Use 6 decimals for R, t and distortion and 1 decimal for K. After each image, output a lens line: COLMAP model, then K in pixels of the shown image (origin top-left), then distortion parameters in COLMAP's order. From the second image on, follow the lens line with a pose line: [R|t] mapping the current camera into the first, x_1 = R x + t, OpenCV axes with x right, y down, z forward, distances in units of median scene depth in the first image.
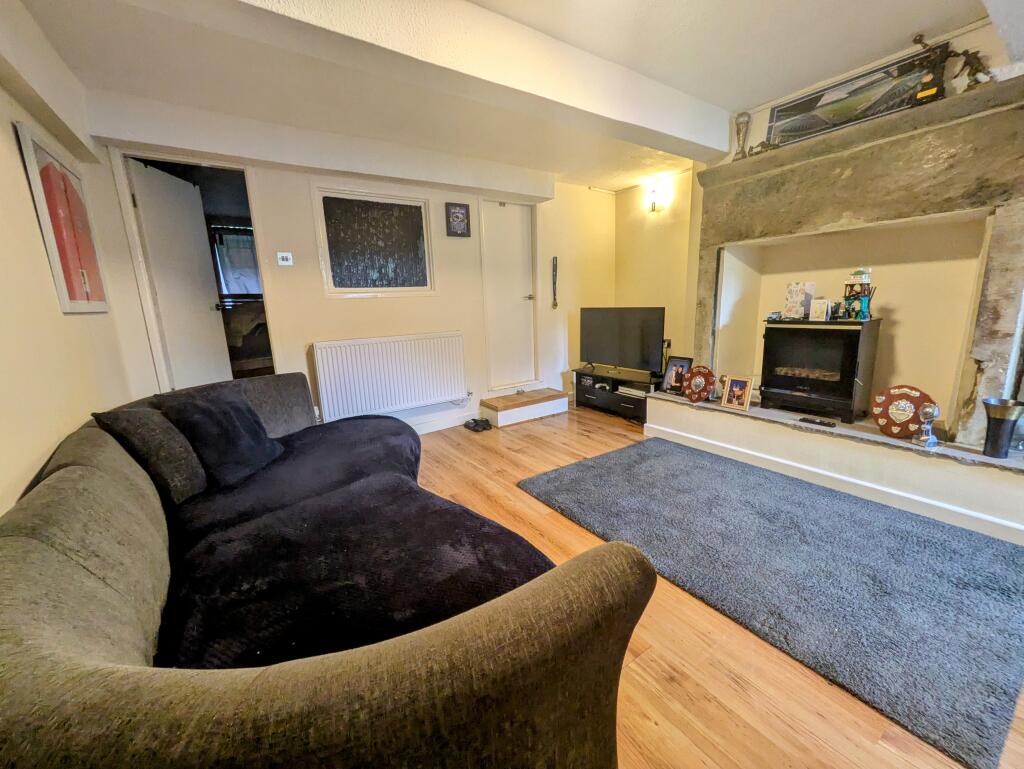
lens RADIAL K [[407.0, 0, 506.8], [0, 407.0, 383.3], [0, 0, 1]] dist [-0.001848, 0.000501]
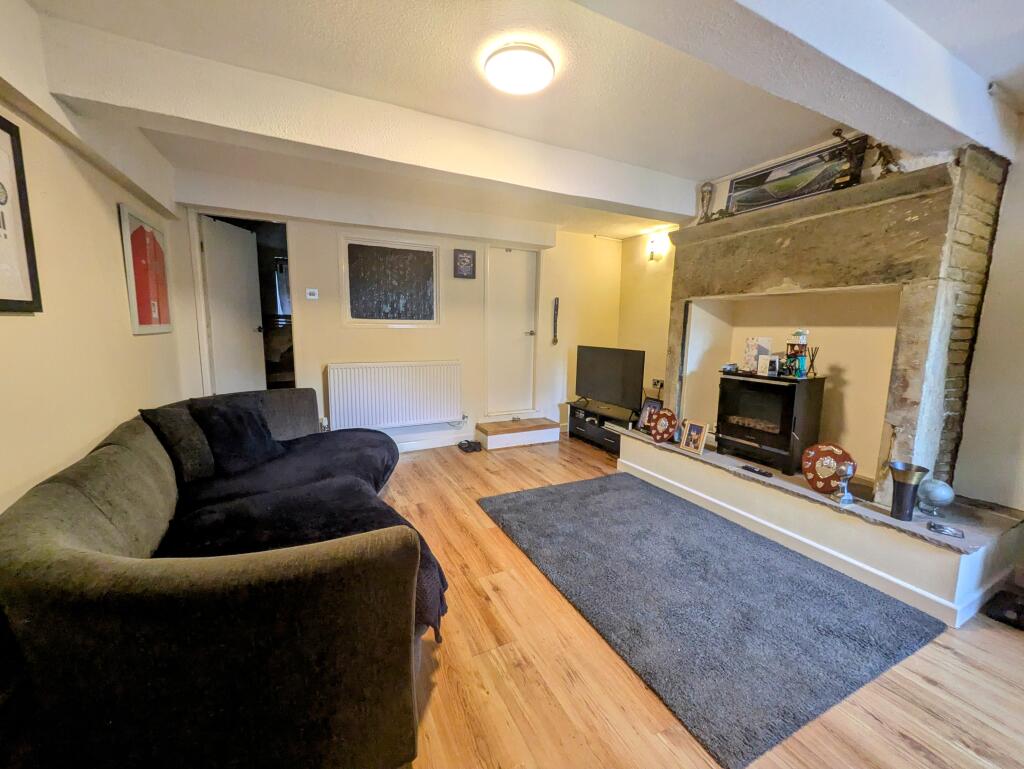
lens RADIAL K [[407.0, 0, 506.8], [0, 407.0, 383.3], [0, 0, 1]] dist [-0.001848, 0.000501]
pose [[0.989448, 0.070551, -0.126548, 0.232096], [-0.077883, 0.995501, -0.053955, -0.022655], [0.122172, 0.063242, 0.990492, -0.132980]]
